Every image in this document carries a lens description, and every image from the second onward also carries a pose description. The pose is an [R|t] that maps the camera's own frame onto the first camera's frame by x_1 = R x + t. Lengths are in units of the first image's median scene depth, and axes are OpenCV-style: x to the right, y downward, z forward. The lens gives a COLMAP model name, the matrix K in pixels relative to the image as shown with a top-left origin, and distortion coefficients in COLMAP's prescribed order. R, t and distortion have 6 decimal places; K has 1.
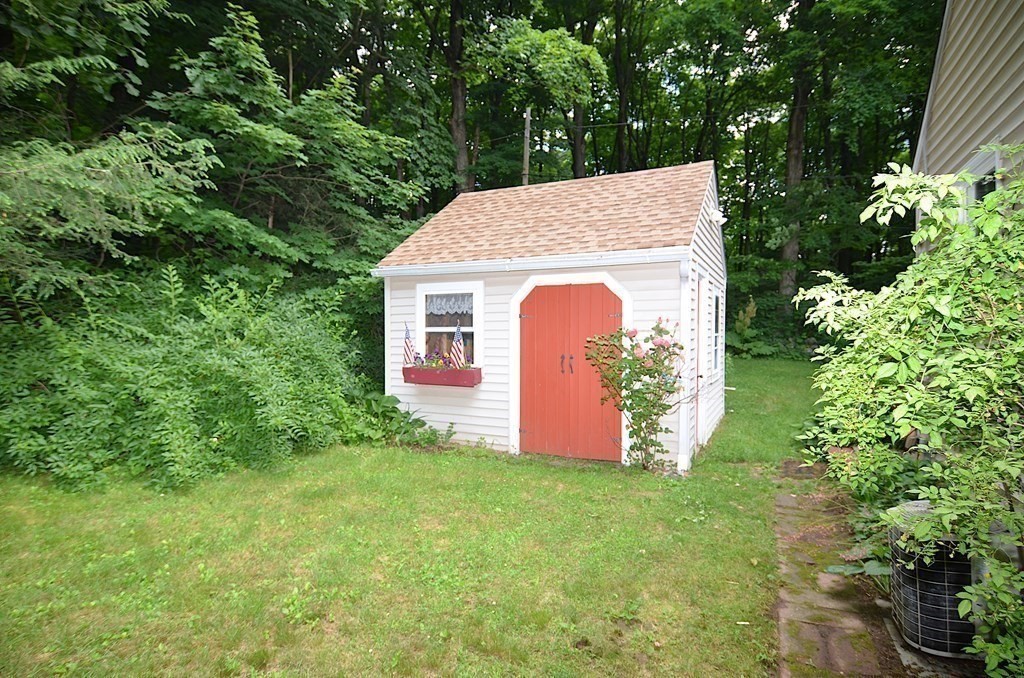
lens RADIAL K [[538.7, 0, 516.5], [0, 538.7, 341.3], [0, 0, 1]] dist [0.004378, -0.019424]
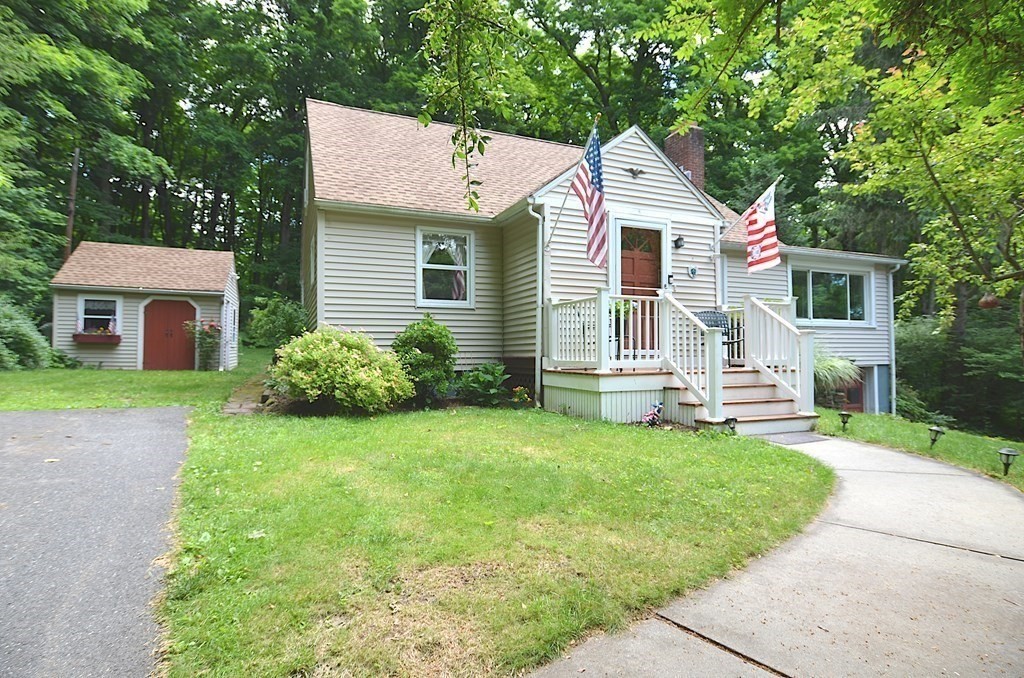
lens RADIAL K [[538.7, 0, 516.5], [0, 538.7, 341.3], [0, 0, 1]] dist [0.004378, -0.019424]
pose [[0.666077, 0.016520, 0.745700, -0.580779], [0.004481, 0.999648, -0.026148, 0.130267], [-0.745869, 0.020758, 0.665769, -1.541497]]
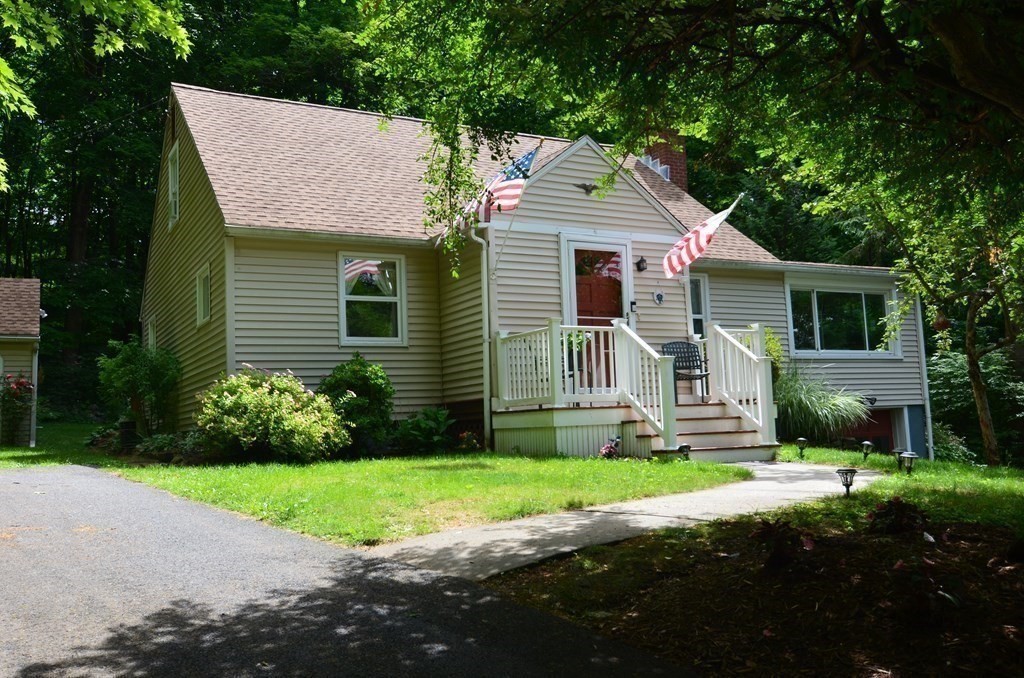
lens RADIAL K [[911.7, 0, 512.0], [0, 911.7, 339.0], [0, 0, 1]] dist [0.001028, 0.001931]
pose [[0.597114, 0.056450, 0.800167, -1.029390], [0.039735, 0.994215, -0.099792, 0.194090], [-0.801171, 0.091382, 0.591417, -1.863940]]
